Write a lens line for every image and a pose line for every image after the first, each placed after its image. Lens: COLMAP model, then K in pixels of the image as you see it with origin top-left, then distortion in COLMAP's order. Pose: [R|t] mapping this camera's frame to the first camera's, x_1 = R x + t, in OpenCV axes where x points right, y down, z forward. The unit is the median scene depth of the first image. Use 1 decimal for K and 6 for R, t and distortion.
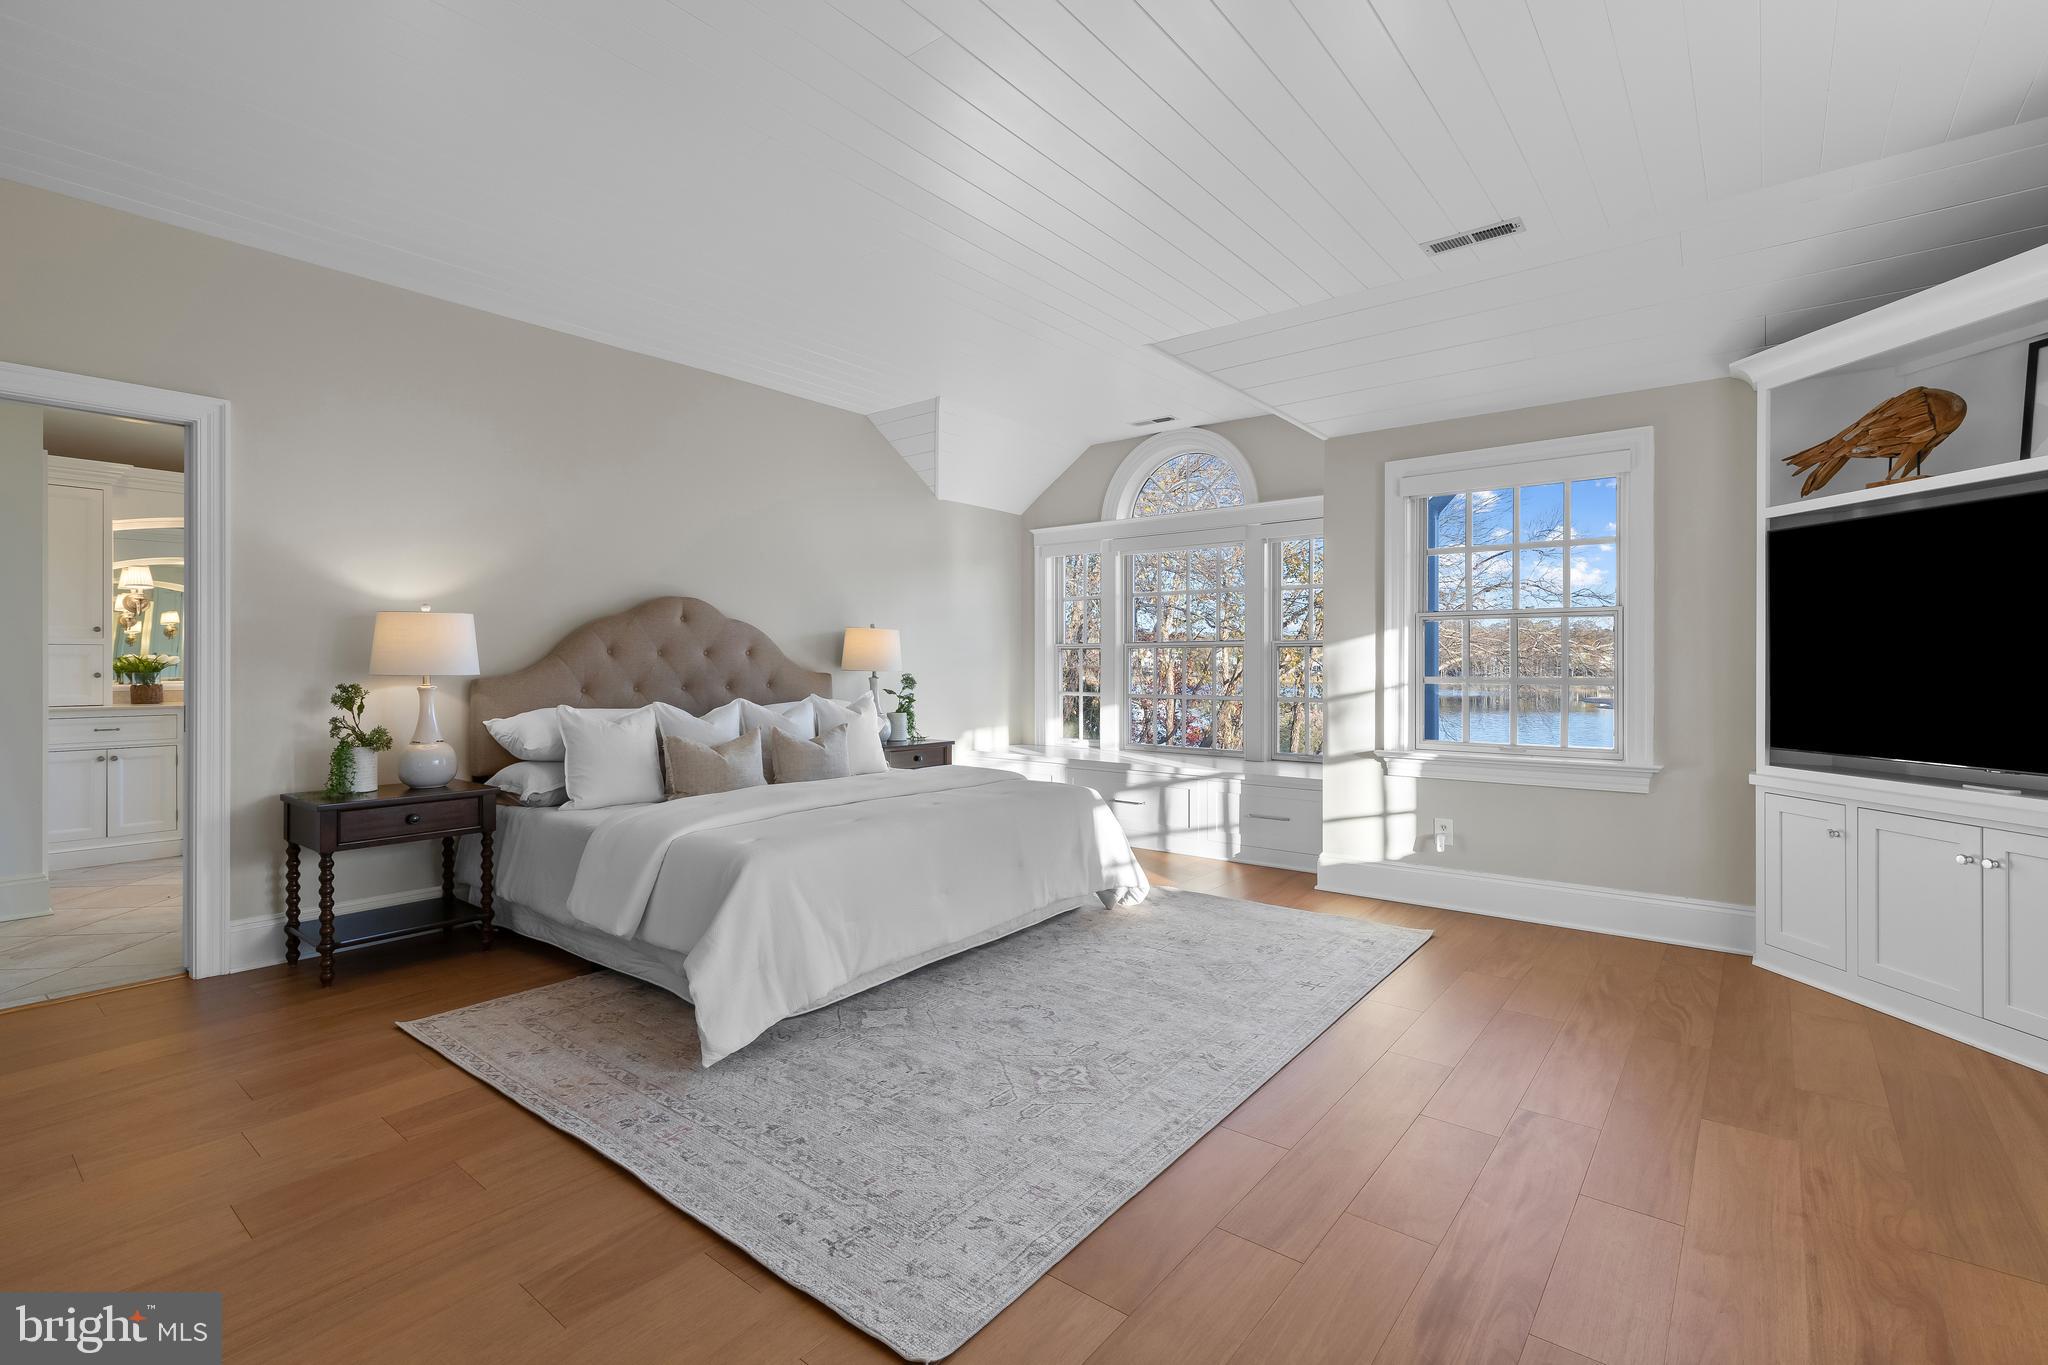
lens RADIAL K [[926.2, 0, 1024.0], [0, 926.2, 671.2], [0, 0, 1]] dist [-0.000141, 0.000017]
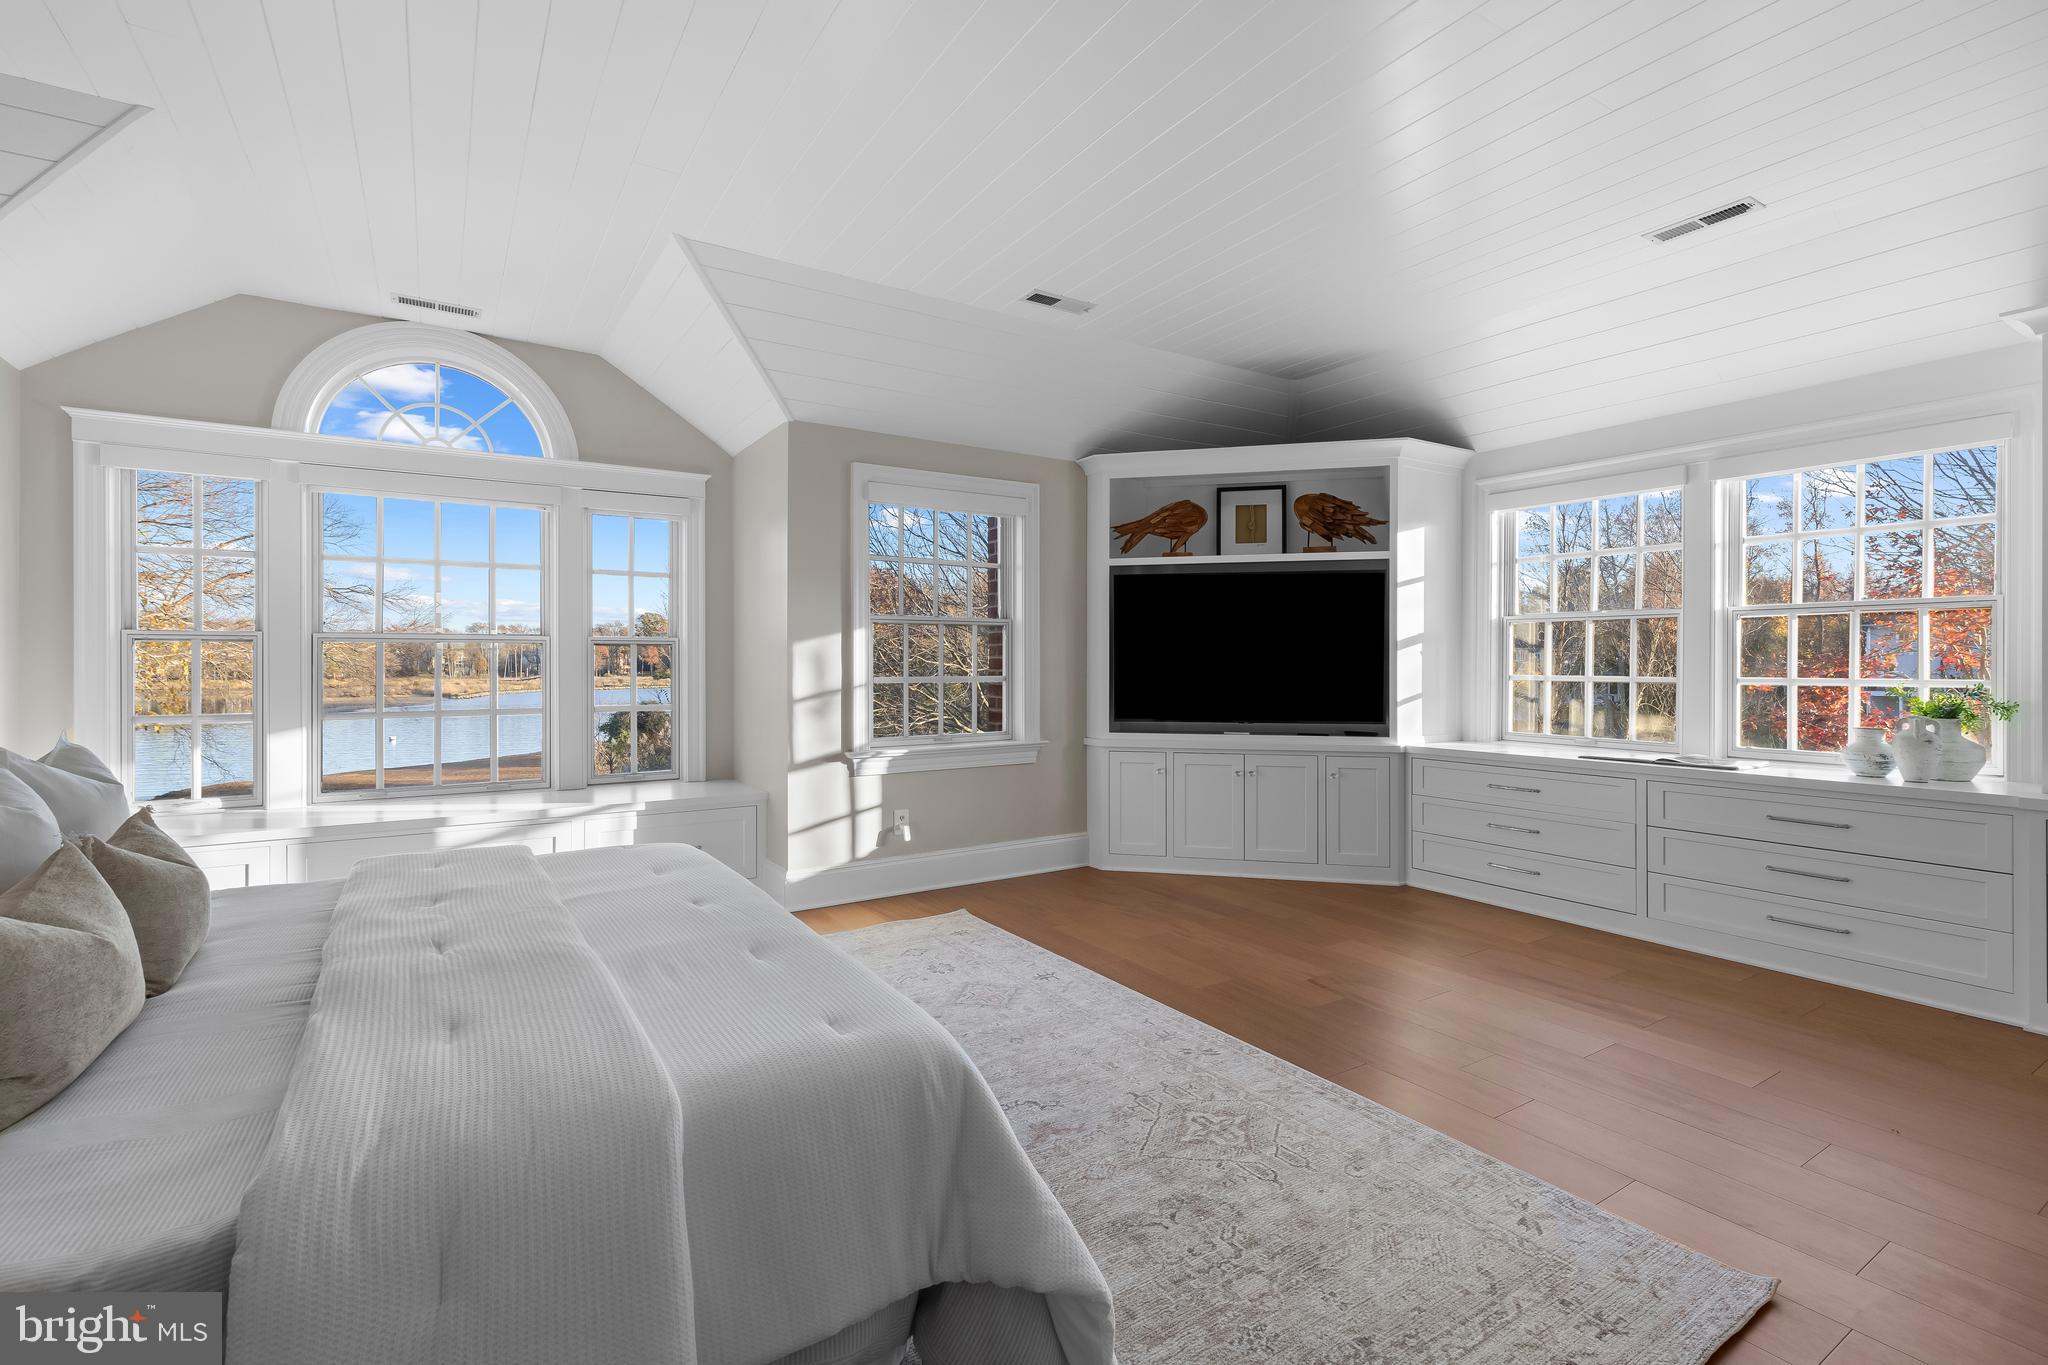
lens RADIAL K [[926.2, 0, 1025.0], [0, 926.2, 670.7], [0, 0, 1]] dist [-0.000141, 0.000017]
pose [[0.315652, -0.010027, 0.948822, -0.636672], [0.006652, 0.999943, 0.008354, -0.010579], [-0.948852, 0.003675, 0.315701, 0.653246]]
